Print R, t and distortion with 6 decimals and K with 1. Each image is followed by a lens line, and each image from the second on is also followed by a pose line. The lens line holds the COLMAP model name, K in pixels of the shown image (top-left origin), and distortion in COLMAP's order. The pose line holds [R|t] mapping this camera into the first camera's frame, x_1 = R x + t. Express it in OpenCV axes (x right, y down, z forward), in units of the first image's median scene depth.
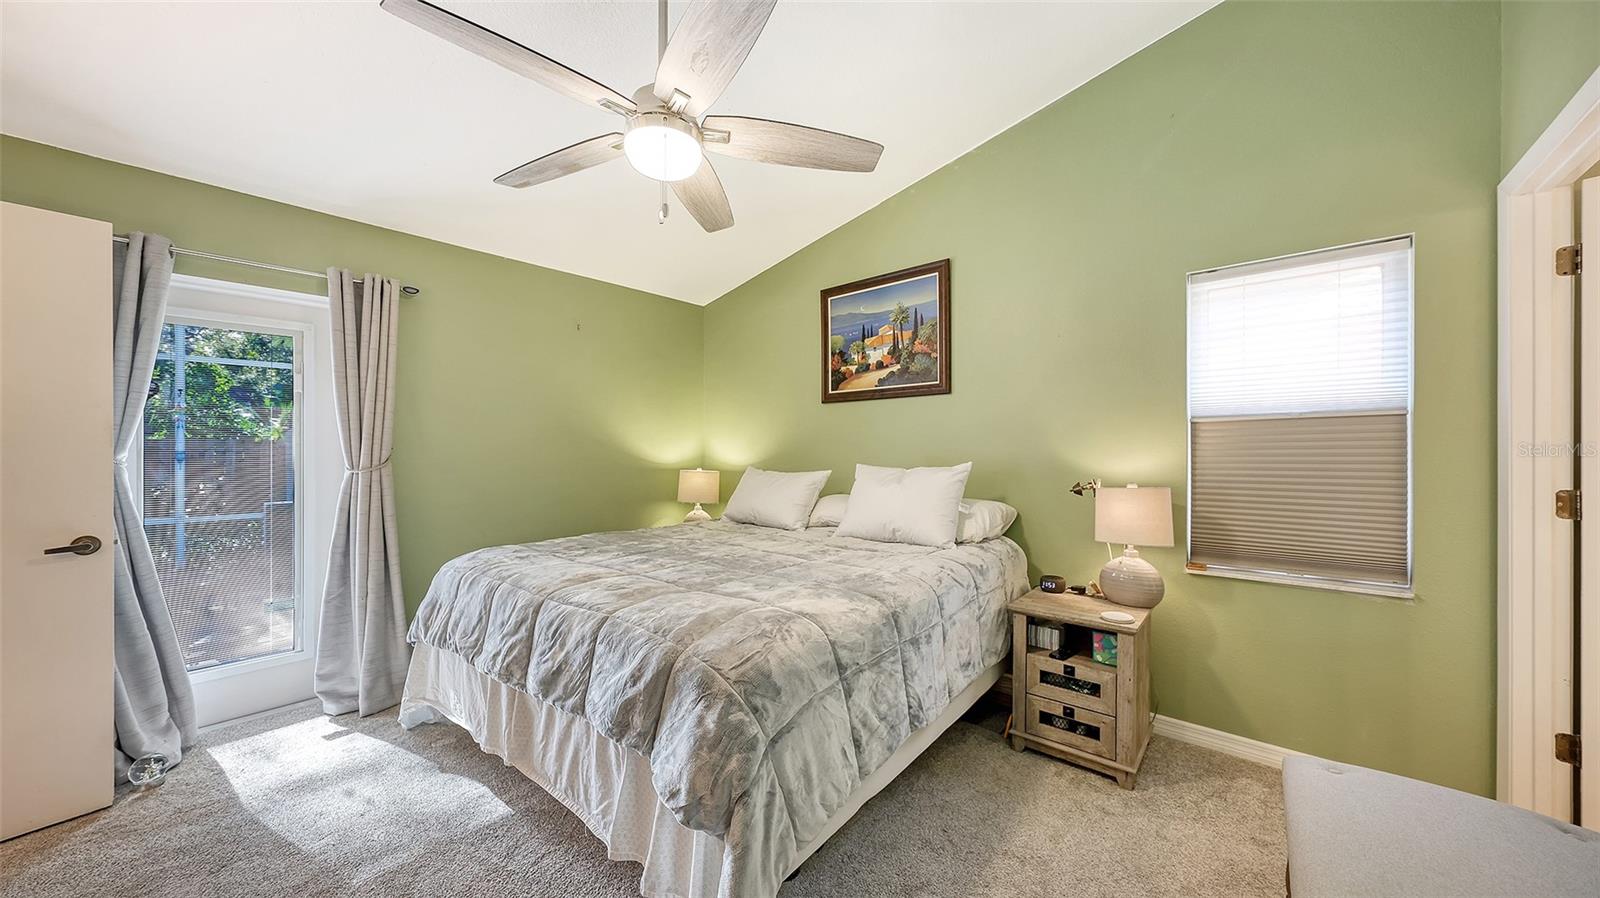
lens RADIAL K [[554.8, 0, 793.4], [0, 554.8, 443.4], [0, 0, 1]] dist [0.006703, -0.001312]
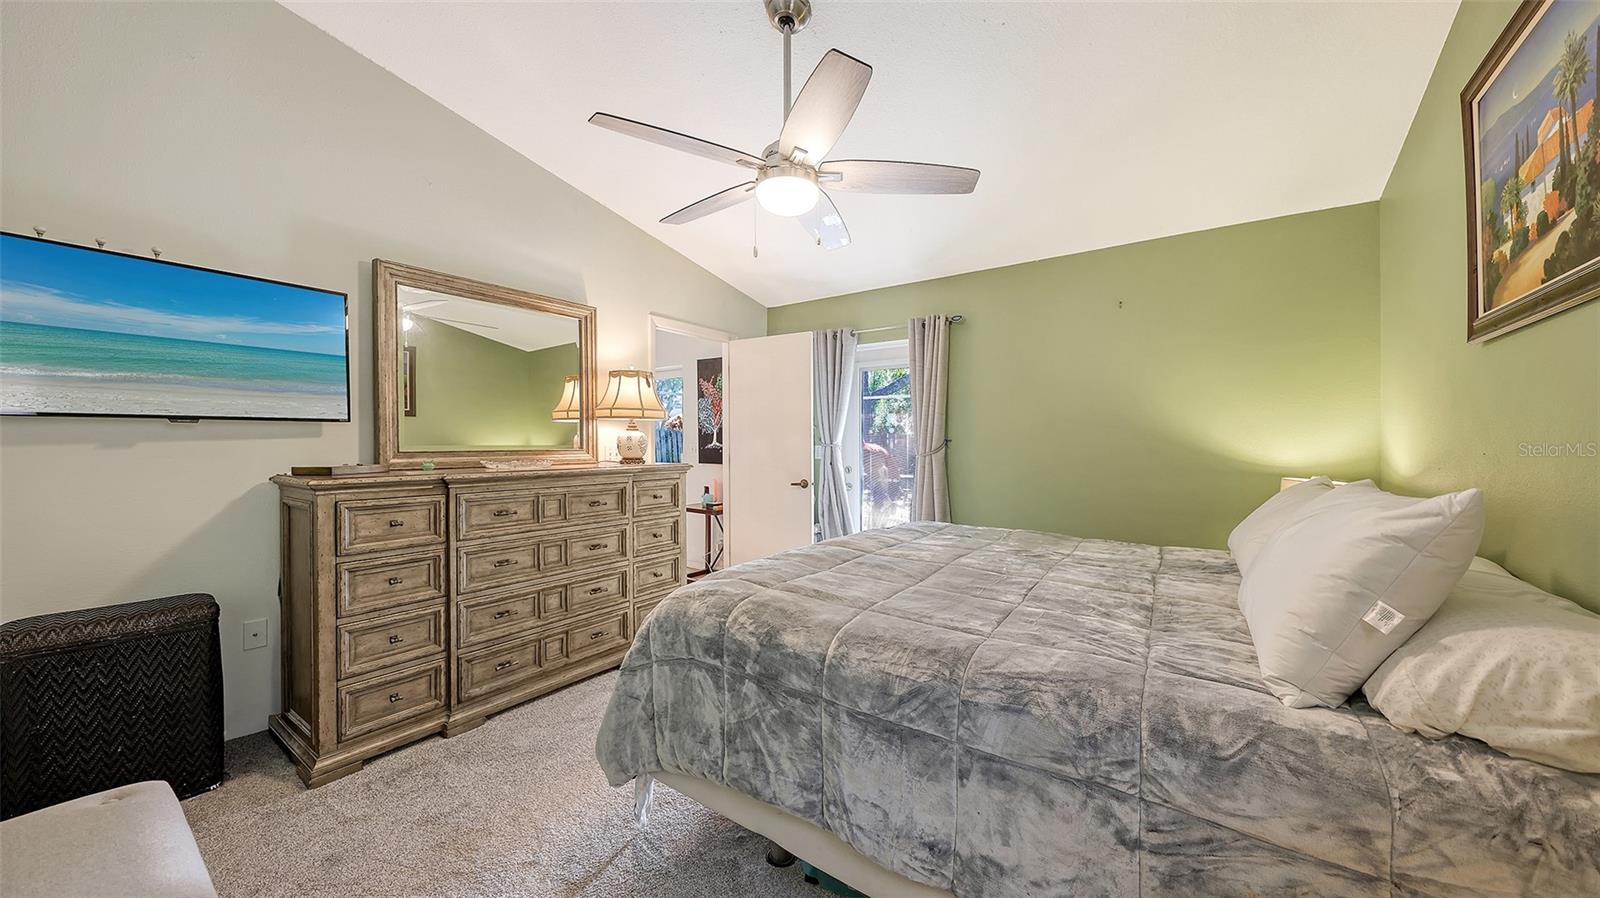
lens RADIAL K [[554.8, 0, 797.1], [0, 554.8, 441.0], [0, 0, 1]] dist [0.006703, -0.001312]
pose [[0.068412, 0.005844, -0.997640, 0.512448], [-0.000976, 0.999983, 0.005791, 0.002380], [0.997657, 0.000577, 0.068417, 0.490578]]
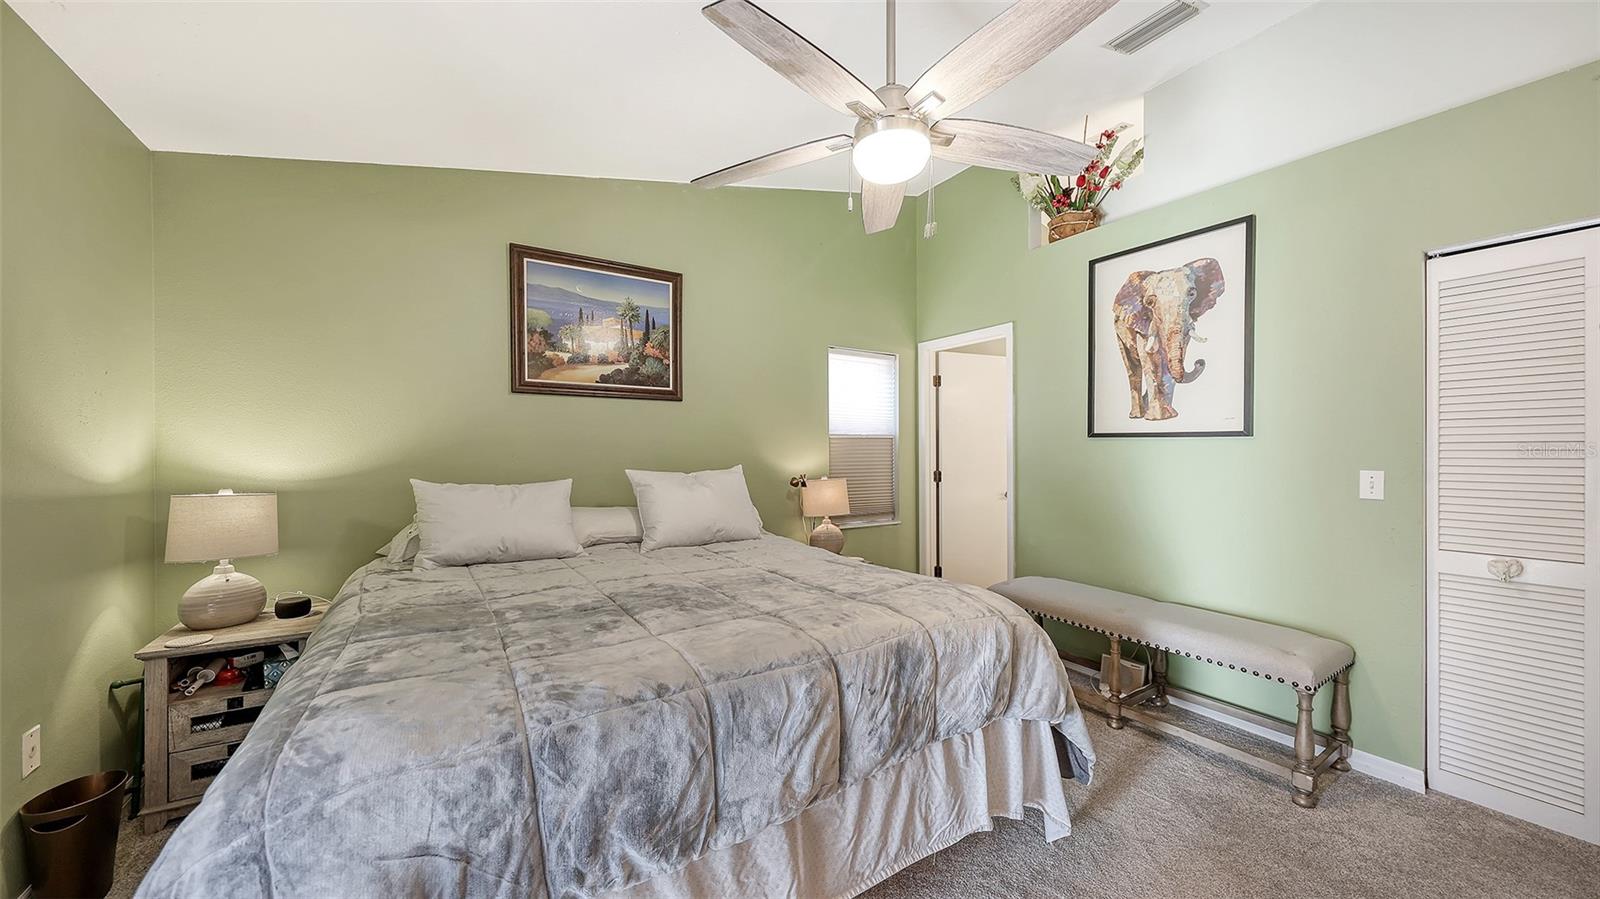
lens RADIAL K [[554.8, 0, 798.3], [0, 554.8, 453.7], [0, 0, 1]] dist [0.006703, -0.001312]
pose [[0.292391, -0.003250, 0.956293, -0.630891], [-0.020083, 0.999753, 0.009538, -0.004056], [-0.956088, -0.021994, 0.292253, 0.446910]]
